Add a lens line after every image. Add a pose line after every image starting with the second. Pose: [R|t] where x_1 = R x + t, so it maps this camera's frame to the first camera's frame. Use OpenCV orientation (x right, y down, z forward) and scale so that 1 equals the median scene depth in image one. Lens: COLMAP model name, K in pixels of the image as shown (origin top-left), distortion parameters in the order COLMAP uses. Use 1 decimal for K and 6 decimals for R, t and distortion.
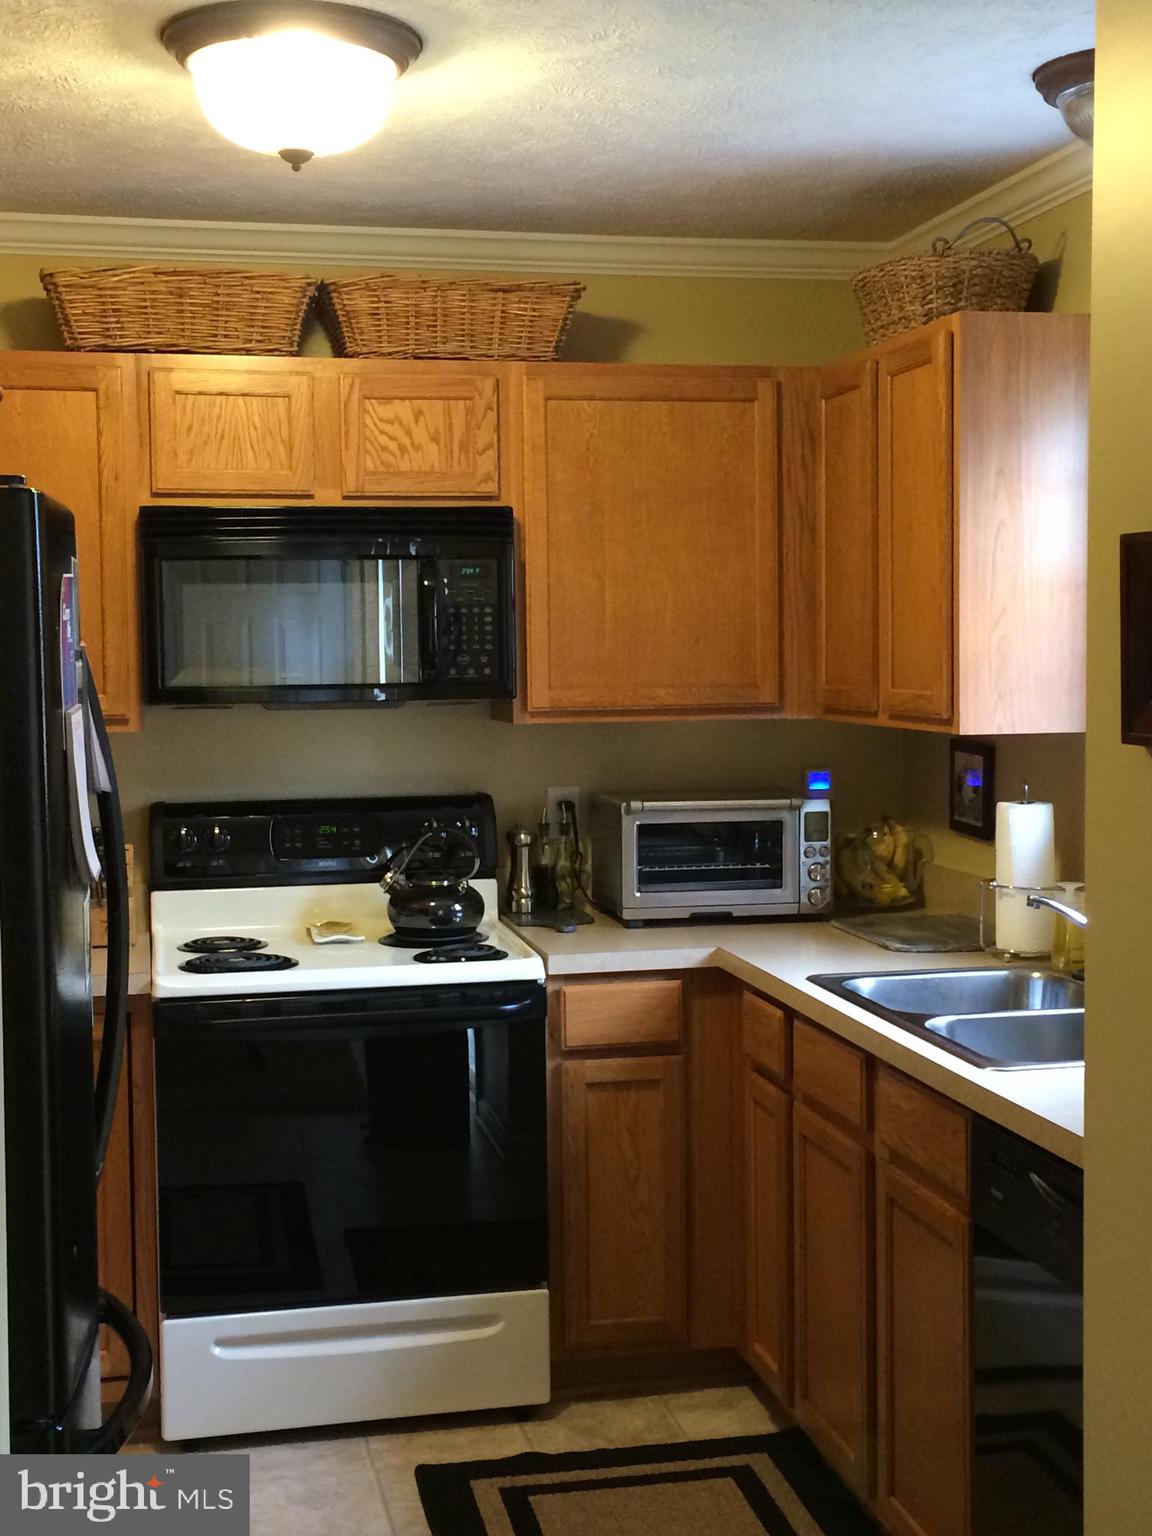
lens RADIAL K [[2108.5, 0, 576.0], [0, 2108.5, 768.0], [0, 0, 1]] dist [0.033661, 0.037553]
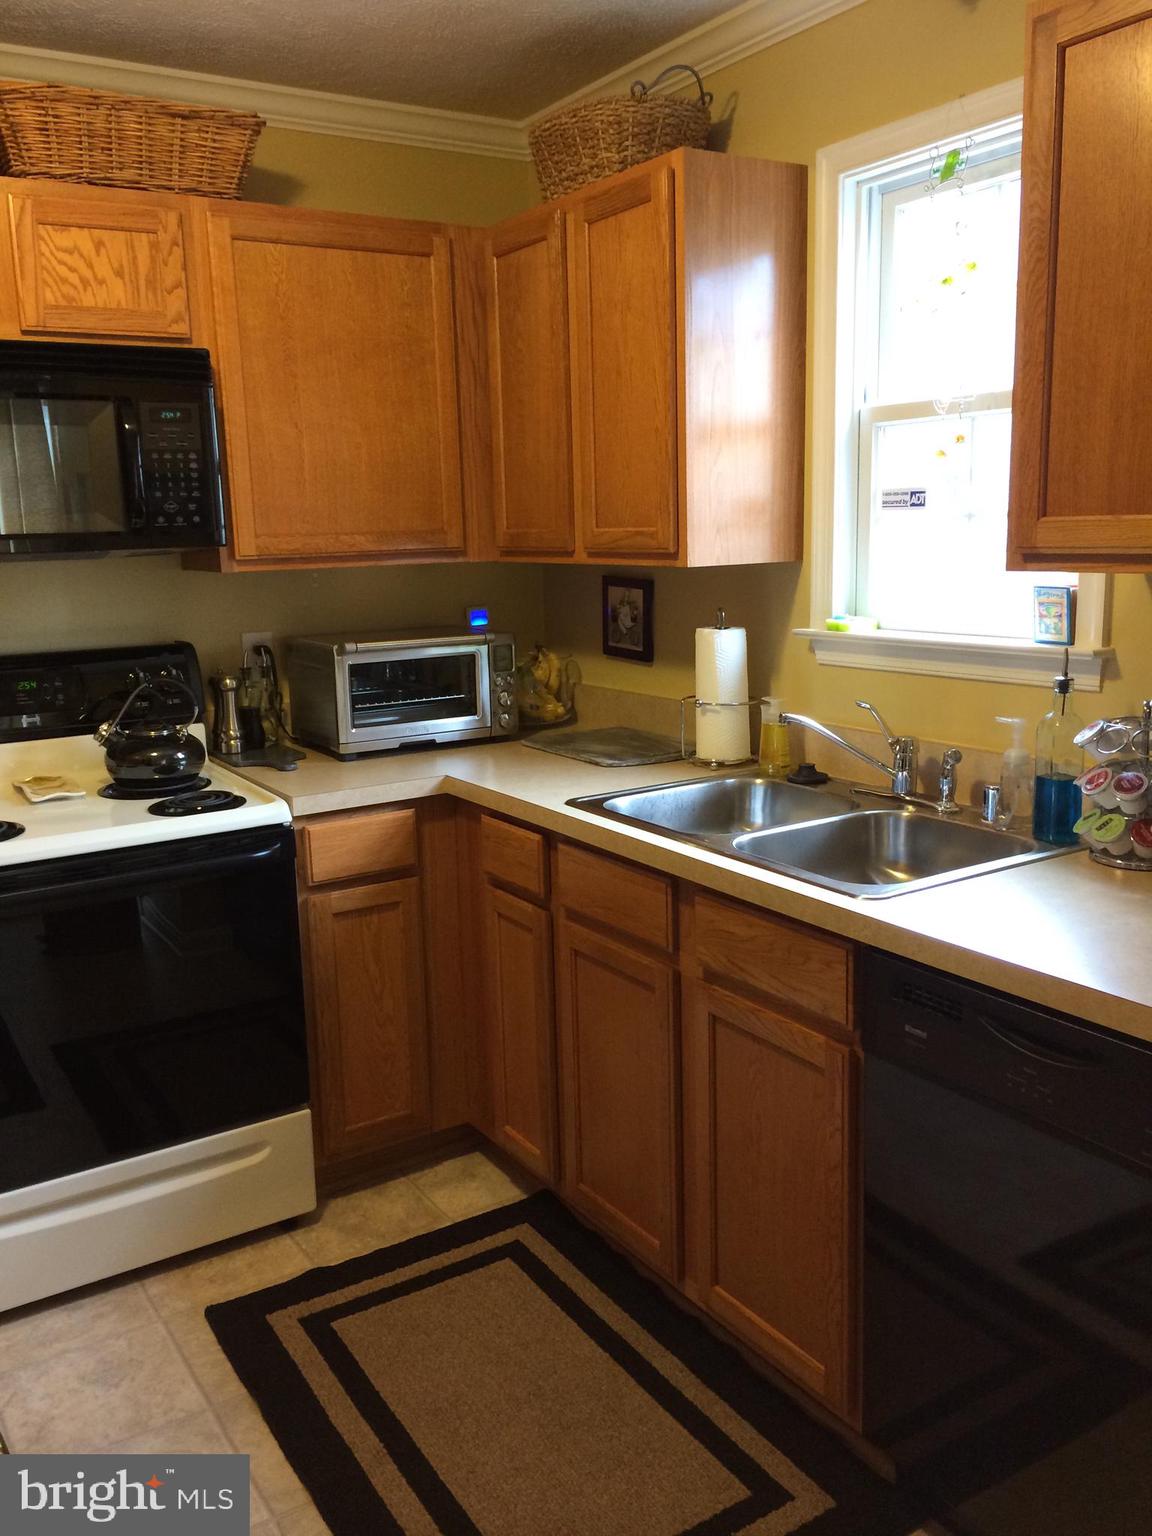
lens RADIAL K [[1316.3, 0, 576.0], [0, 1316.3, 768.0], [0, 0, 1]] dist [0.086037, -0.129410]
pose [[0.935381, -0.080832, 0.344280, -0.100336], [0.039348, 0.991271, 0.125832, -0.001053], [-0.351446, -0.104154, 0.930396, 0.341506]]
